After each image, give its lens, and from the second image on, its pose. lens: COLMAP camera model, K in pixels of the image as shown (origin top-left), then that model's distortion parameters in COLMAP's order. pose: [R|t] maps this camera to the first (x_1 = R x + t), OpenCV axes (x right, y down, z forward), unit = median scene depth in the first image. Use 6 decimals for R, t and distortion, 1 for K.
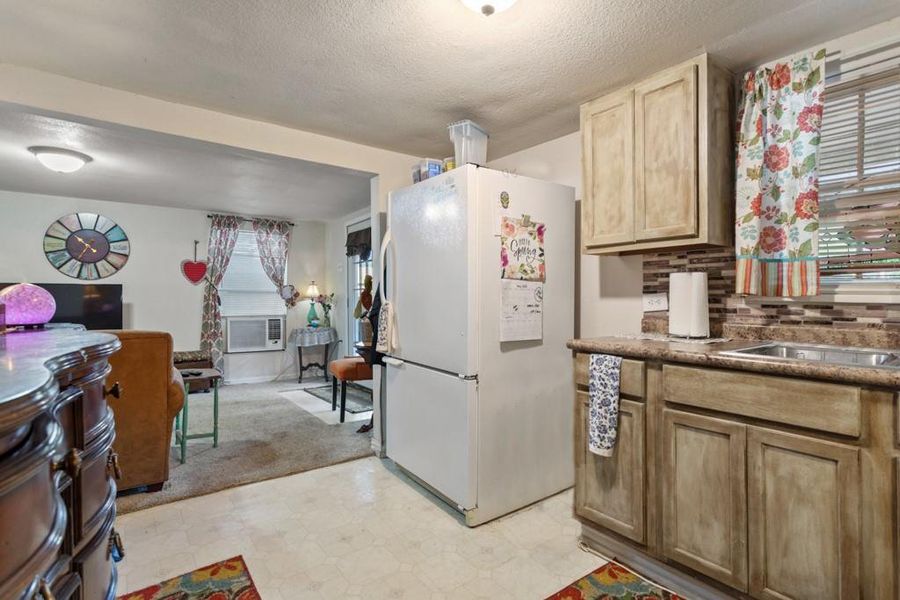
lens RADIAL K [[441.5, 0, 451.7], [0, 441.5, 288.1], [0, 0, 1]] dist [-0.000067, 0.000110]
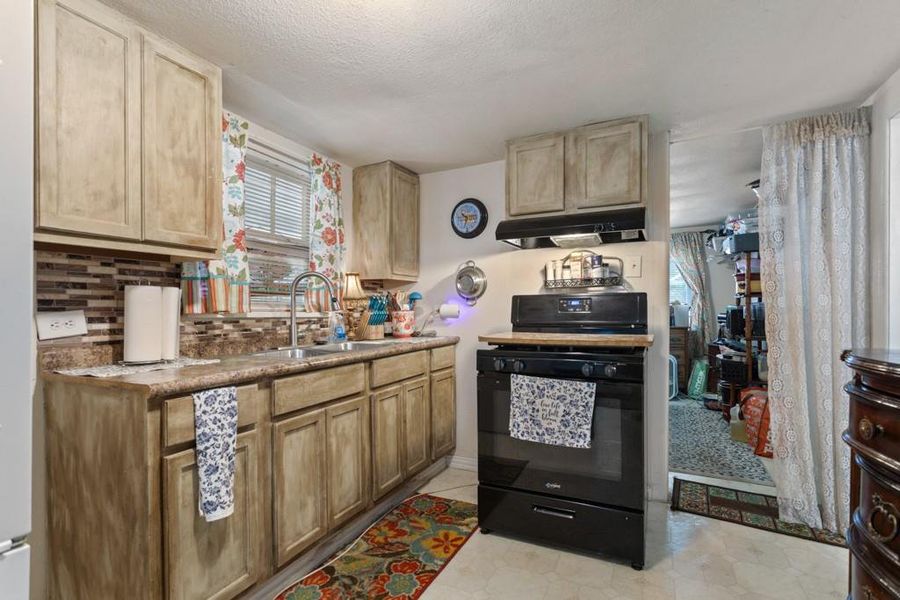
lens RADIAL K [[429.1, 0, 453.1], [0, 429.1, 307.7], [0, 0, 1]] dist [0.000753, 0.000504]
pose [[-0.471675, 0.008215, 0.881734, -0.515082], [-0.006002, 0.999904, -0.012527, 0.013910], [-0.881752, -0.011200, -0.471580, 0.979566]]
